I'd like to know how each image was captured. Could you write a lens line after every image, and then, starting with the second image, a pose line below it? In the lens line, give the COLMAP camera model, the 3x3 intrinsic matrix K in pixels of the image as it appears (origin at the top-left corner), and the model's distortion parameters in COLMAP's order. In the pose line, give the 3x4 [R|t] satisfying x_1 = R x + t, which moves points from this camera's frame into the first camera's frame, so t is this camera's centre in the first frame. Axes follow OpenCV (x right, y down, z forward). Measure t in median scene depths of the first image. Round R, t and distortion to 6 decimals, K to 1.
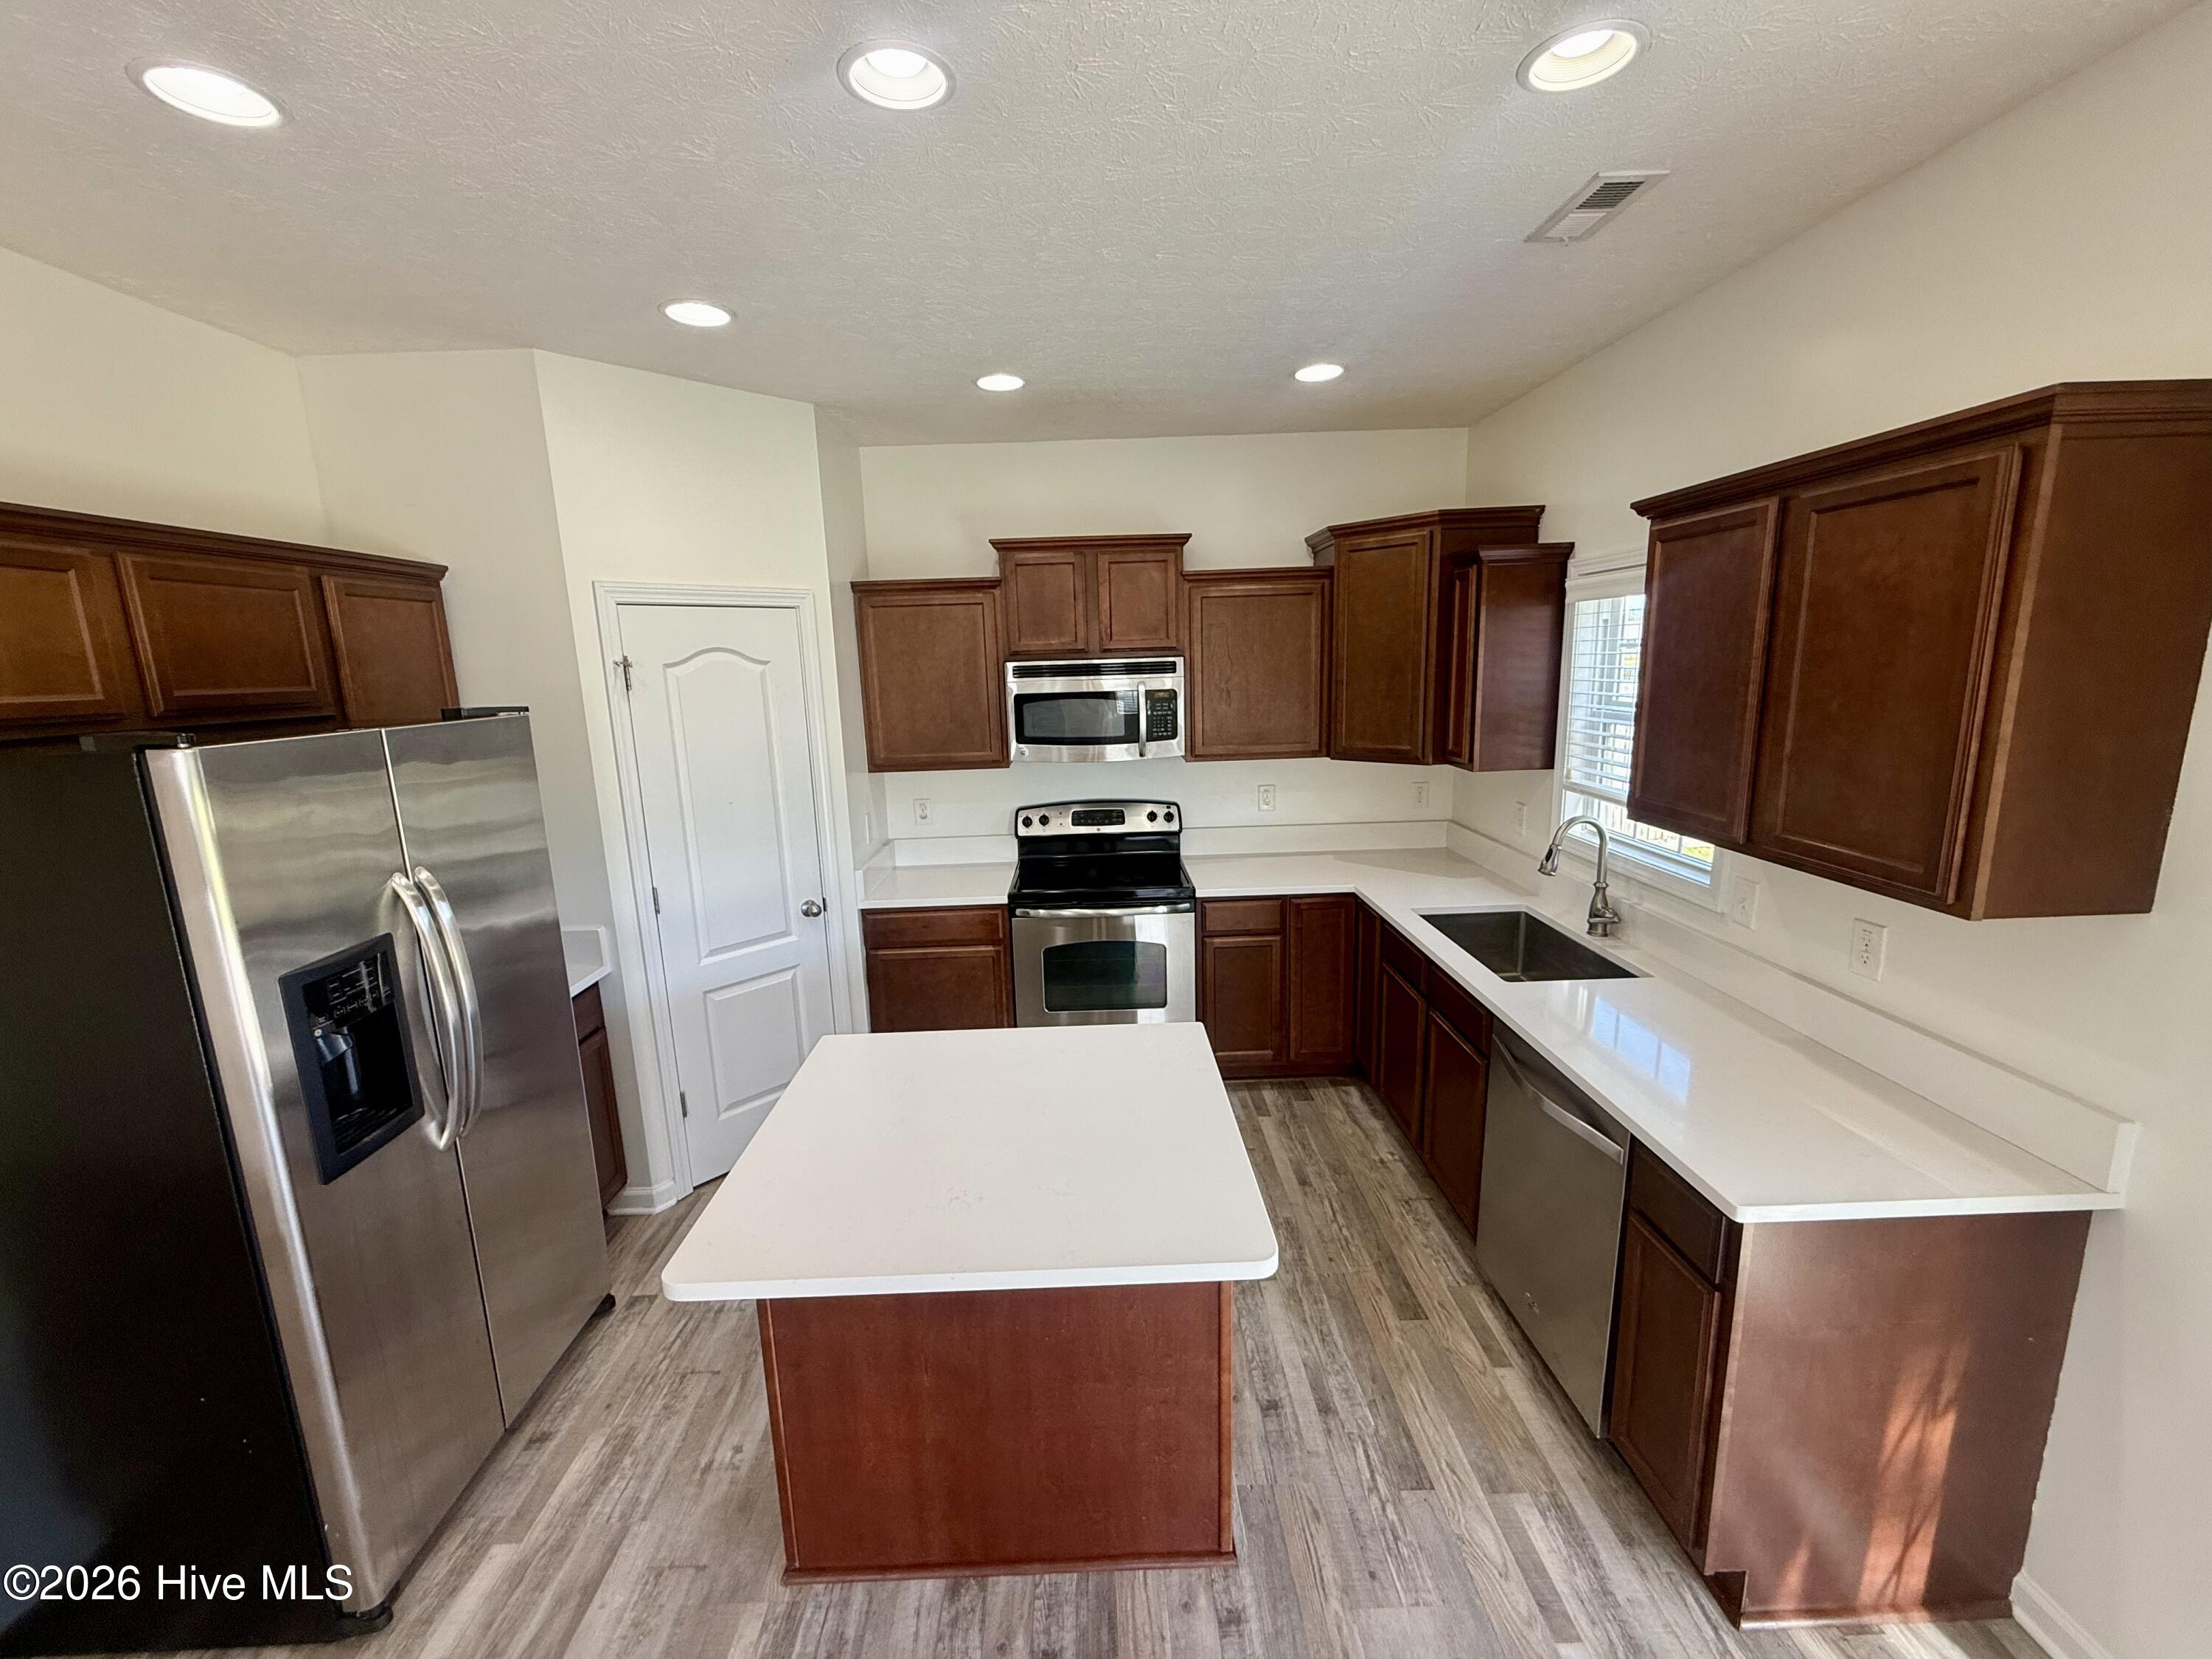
lens RADIAL K [[886.5, 0, 1096.5], [0, 886.5, 827.6], [0, 0, 1]] dist [-0.001603, 0.000366]
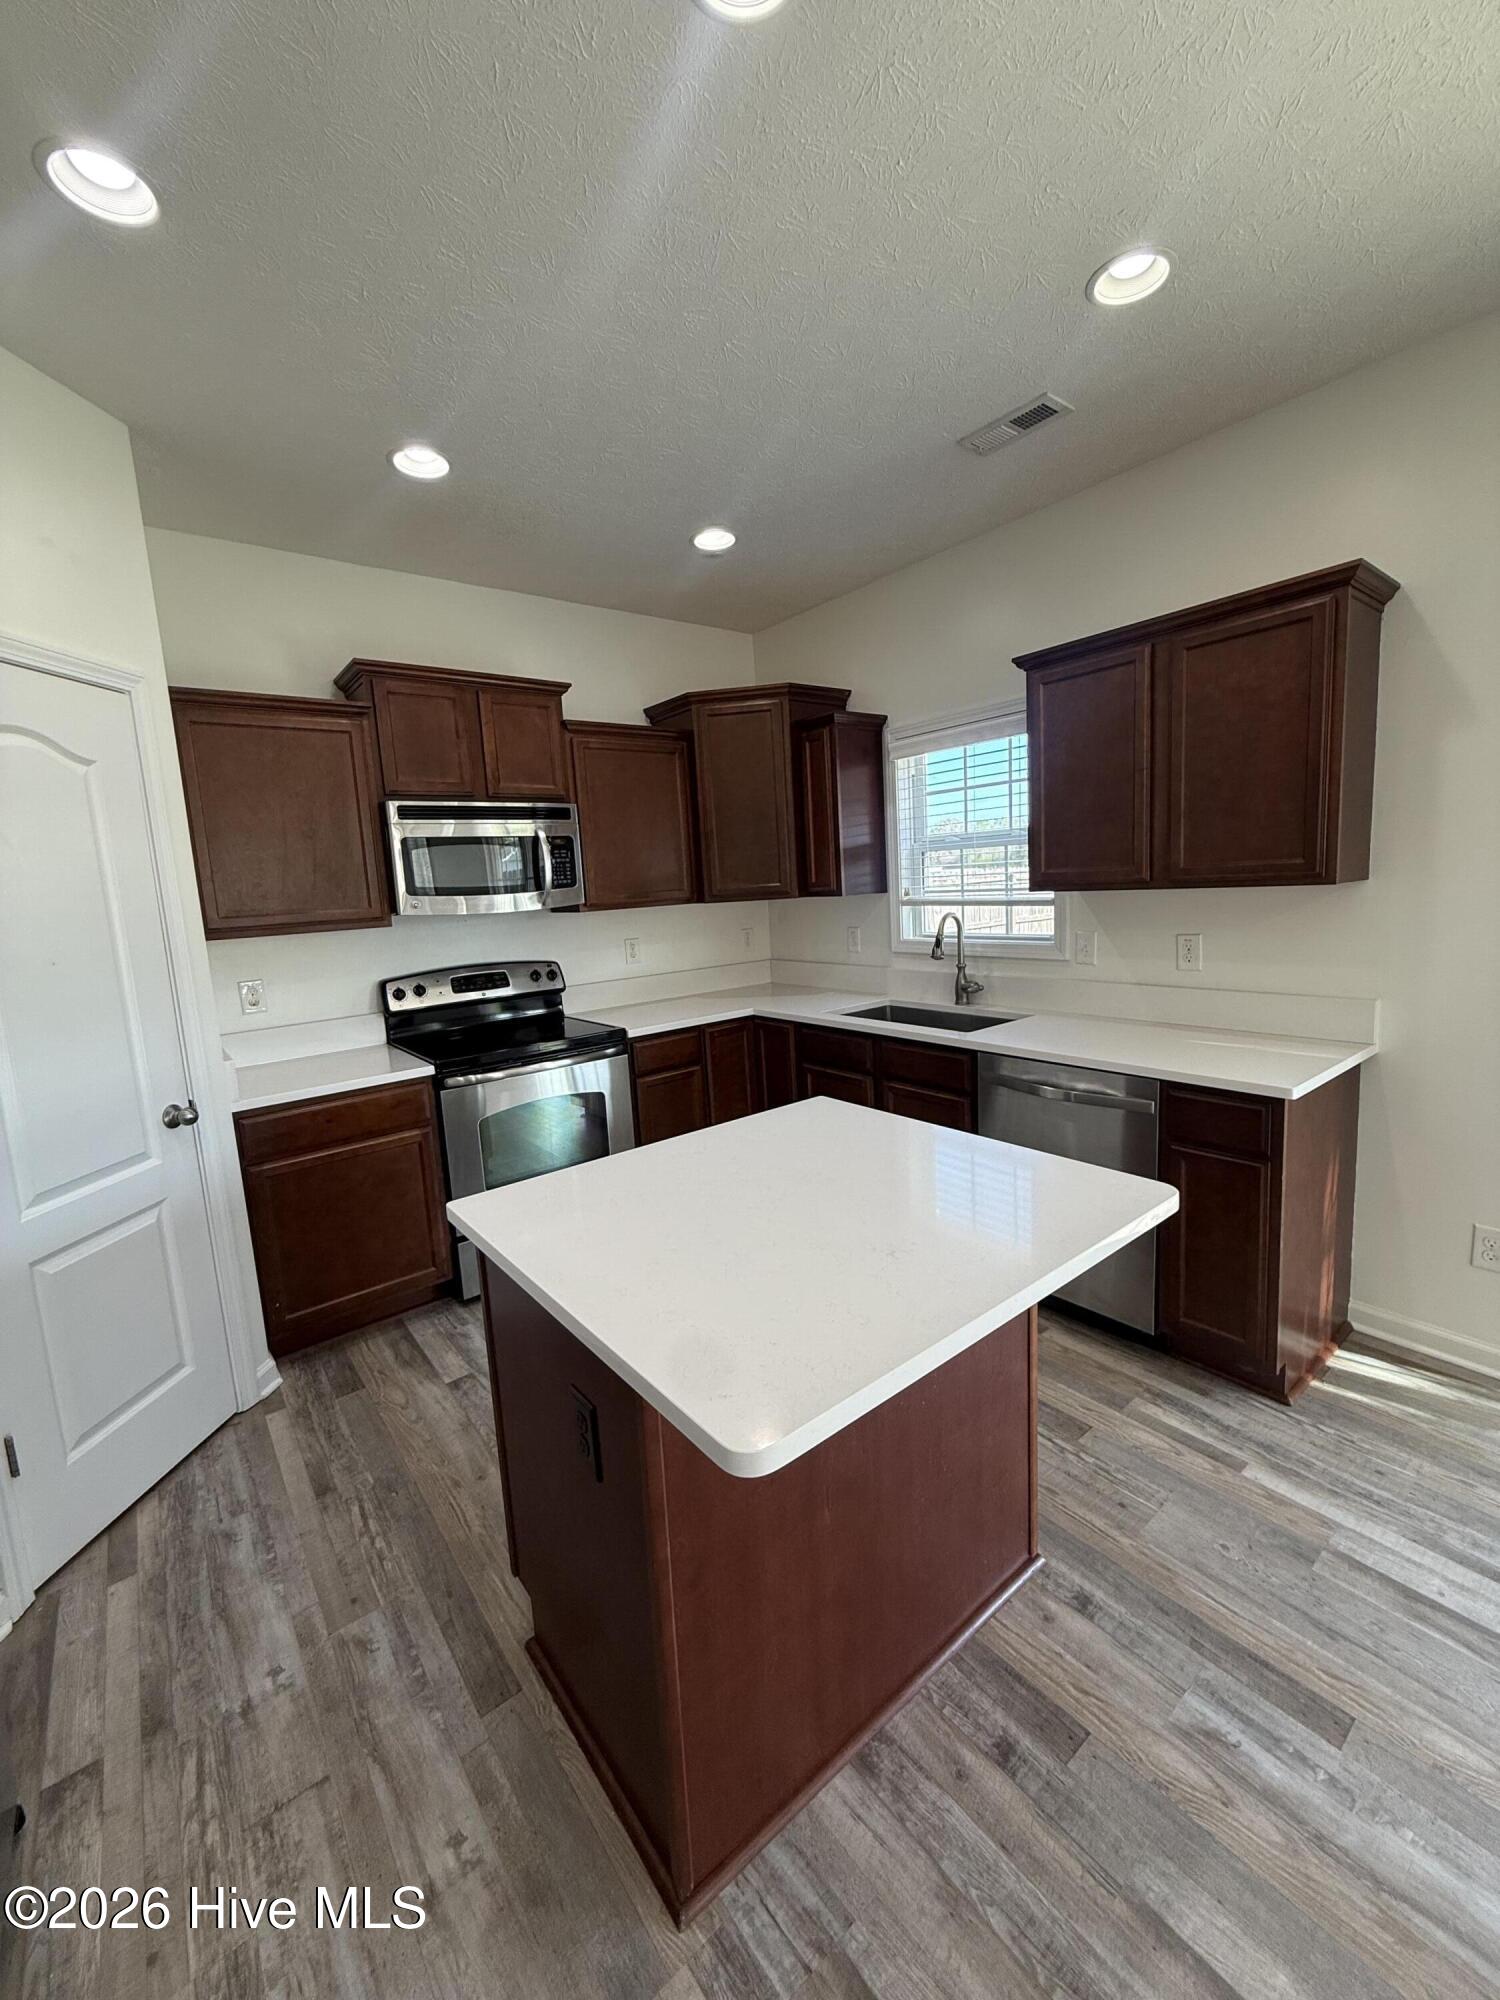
lens RADIAL K [[801.5, 0, 753.3], [0, 801.5, 989.7], [0, 0, 1]] dist [-0.001603, 0.000366]
pose [[0.792783, -0.096122, 0.601876, -0.419866], [0.146385, 0.988611, -0.034931, 0.102933], [-0.591664, 0.115799, 0.797825, 0.255471]]
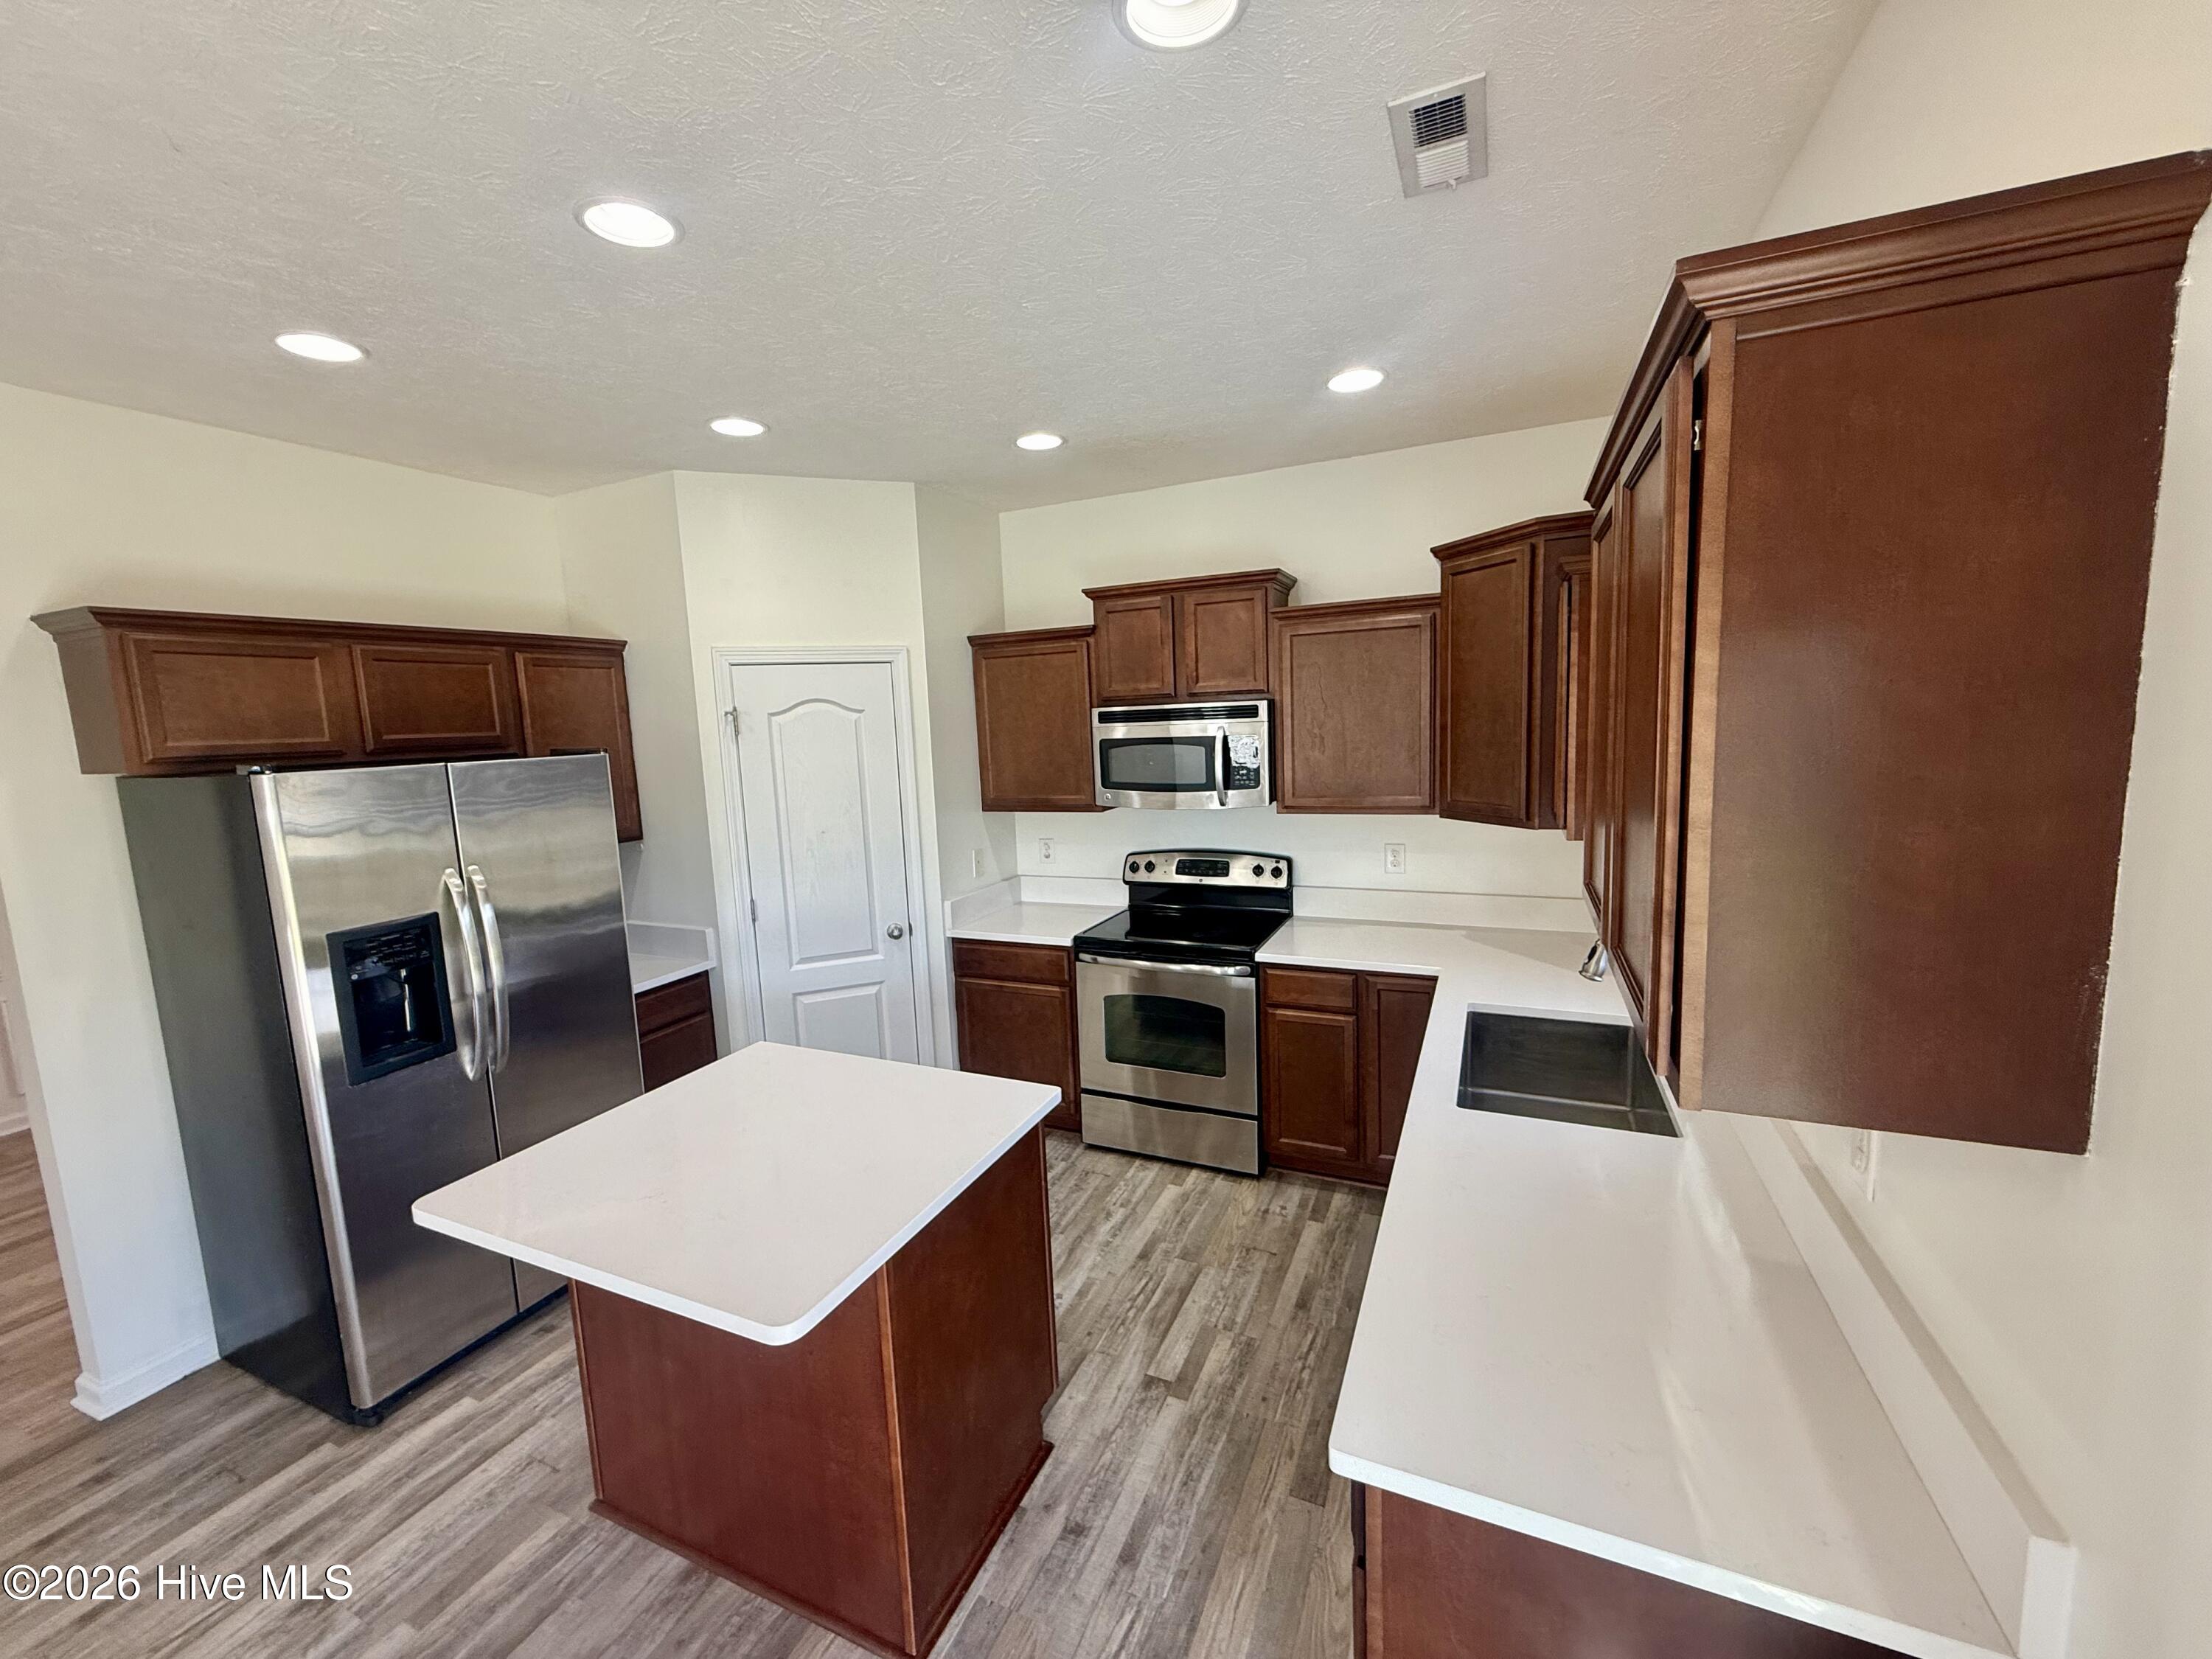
lens RADIAL K [[886.5, 0, 1094.4], [0, 886.5, 826.9], [0, 0, 1]] dist [-0.001603, 0.000366]
pose [[0.901202, 0.046911, -0.430853, 0.468221], [-0.067962, 0.997122, -0.033588, -0.023329], [0.428037, 0.059552, 0.901797, 0.129680]]
